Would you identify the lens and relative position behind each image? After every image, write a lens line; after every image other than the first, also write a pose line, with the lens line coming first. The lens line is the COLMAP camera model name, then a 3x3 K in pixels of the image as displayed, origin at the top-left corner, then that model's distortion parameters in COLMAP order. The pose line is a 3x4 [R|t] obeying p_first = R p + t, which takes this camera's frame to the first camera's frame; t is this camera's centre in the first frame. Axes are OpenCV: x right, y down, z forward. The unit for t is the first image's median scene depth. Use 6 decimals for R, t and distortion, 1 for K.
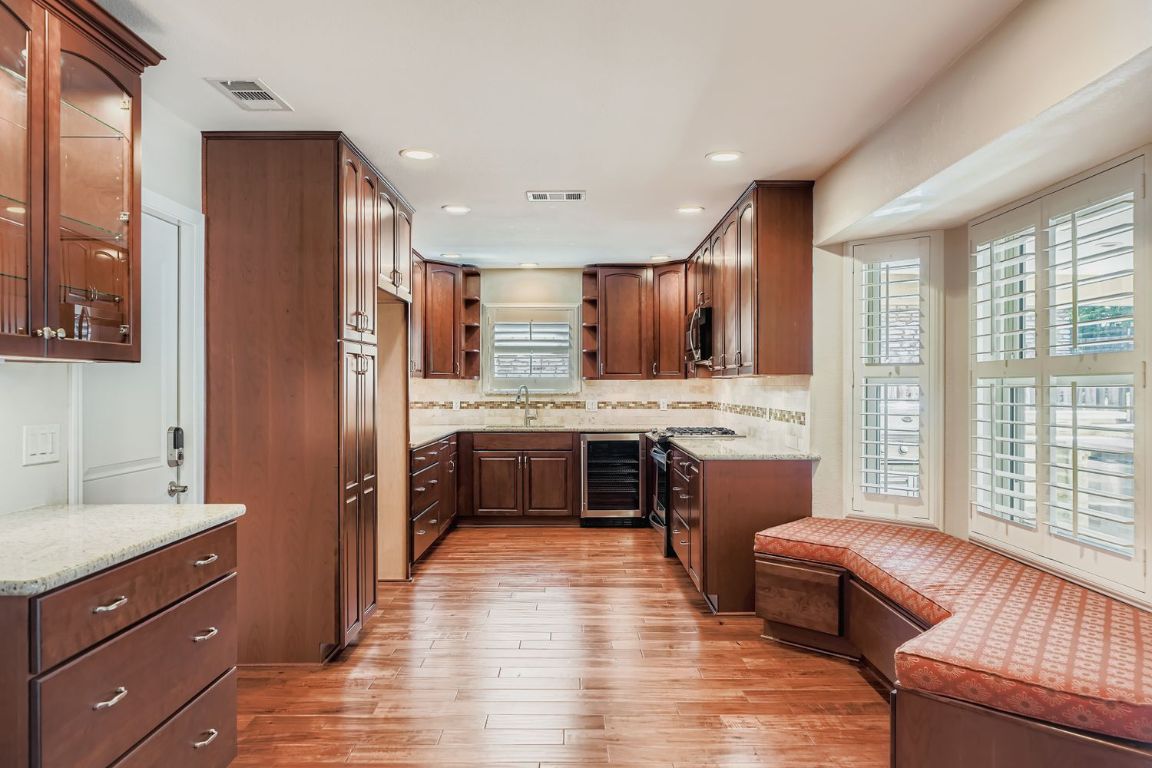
lens RADIAL K [[779.1, 0, 558.9], [0, 779.1, 384.8], [0, 0, 1]] dist [0.005830, 0.001928]
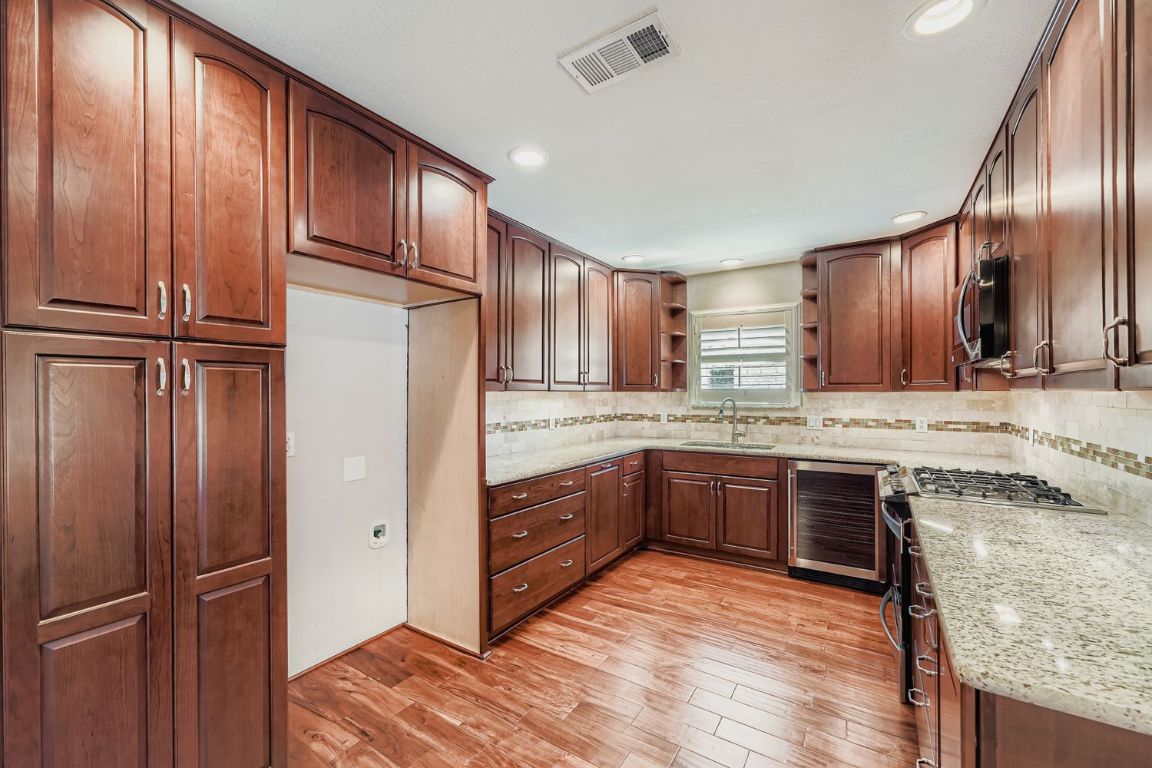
lens RADIAL K [[464.2, 0, 582.1], [0, 464.2, 388.4], [0, 0, 1]] dist [0.000623, 0.000670]
pose [[0.854503, -0.007554, -0.519391, 0.088031], [0.005284, 0.999969, -0.005850, -0.008280], [0.519419, 0.002254, 0.854517, 0.455223]]
